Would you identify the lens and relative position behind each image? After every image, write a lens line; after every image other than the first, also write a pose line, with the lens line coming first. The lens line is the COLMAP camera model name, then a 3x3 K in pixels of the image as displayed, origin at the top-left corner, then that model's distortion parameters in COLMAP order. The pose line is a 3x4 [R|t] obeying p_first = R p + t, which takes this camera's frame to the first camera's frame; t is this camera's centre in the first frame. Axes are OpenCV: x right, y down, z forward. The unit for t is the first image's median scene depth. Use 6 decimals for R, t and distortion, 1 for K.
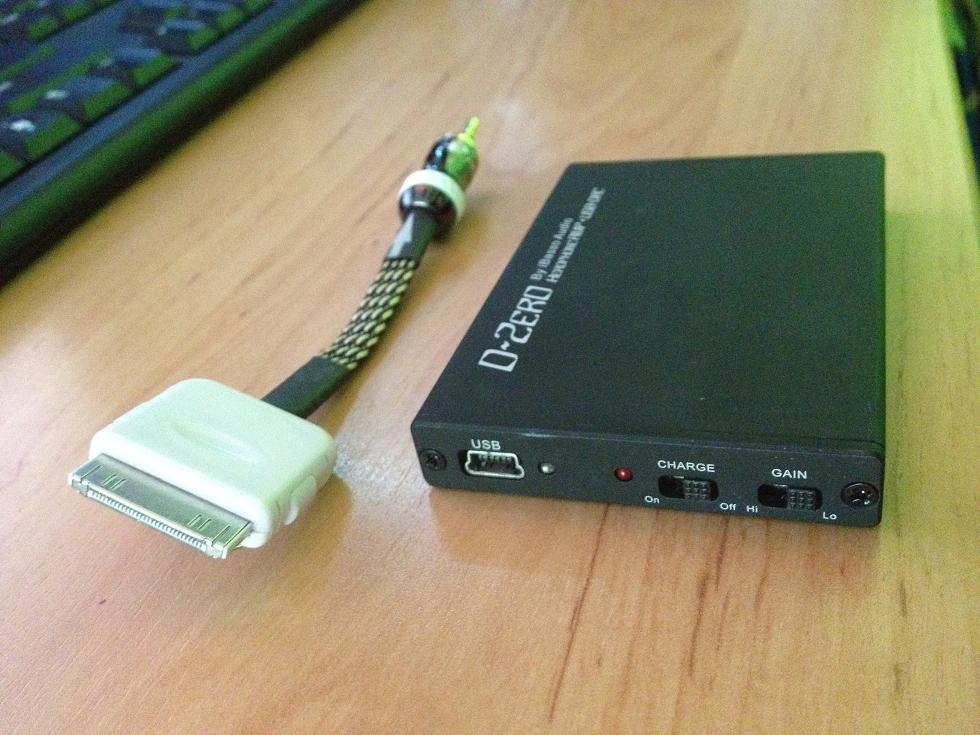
lens RADIAL K [[954.0, 0, 489.7], [0, 954.0, 362.6], [0, 0, 1]] dist [0.079622, -0.265723]
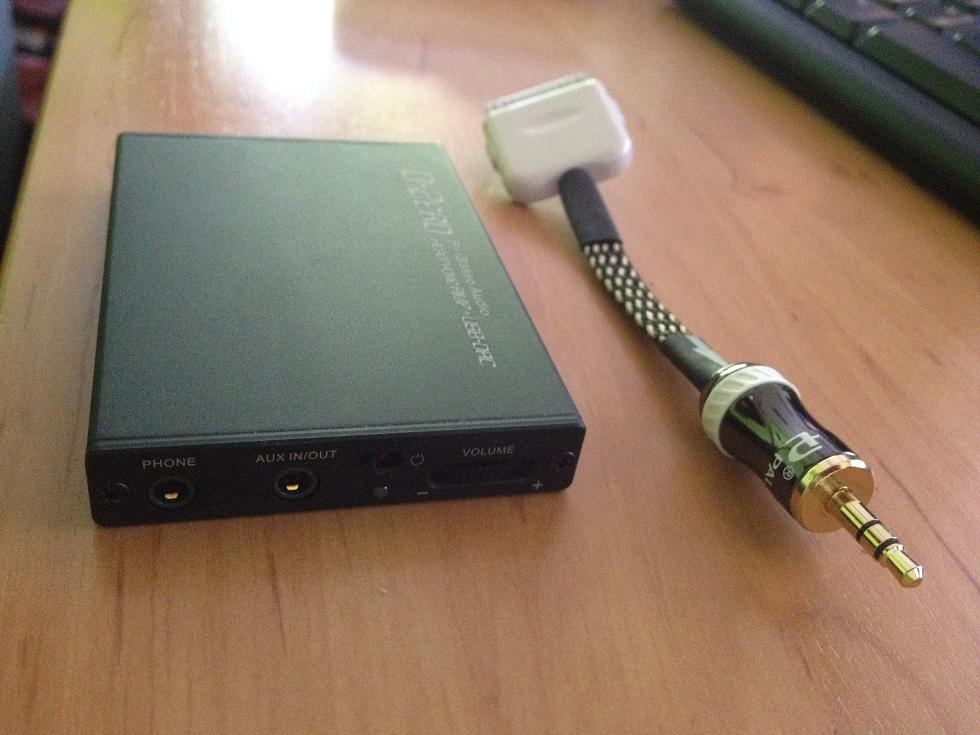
lens RADIAL K [[954.0, 0, 489.7], [0, 954.0, 362.6], [0, 0, 1]] dist [0.079622, -0.265723]
pose [[-0.839777, 0.362849, -0.403875, 0.504232], [-0.296524, 0.316616, 0.901015, -1.038412], [0.454806, 0.876410, -0.158294, 1.389872]]
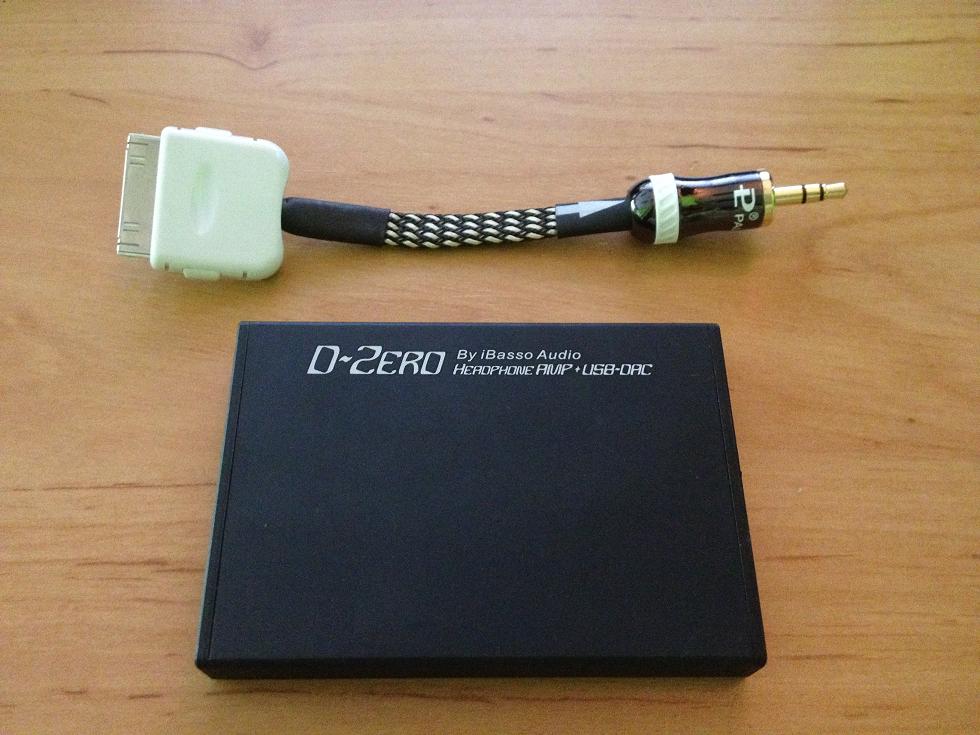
lens RADIAL K [[954.0, 0, 489.7], [0, 954.0, 362.6], [0, 0, 1]] dist [0.079622, -0.265723]
pose [[0.317848, 0.908207, -0.272273, 0.388298], [-0.596138, 0.414730, 0.687472, -0.910011], [0.737287, -0.056199, 0.673238, 0.326826]]
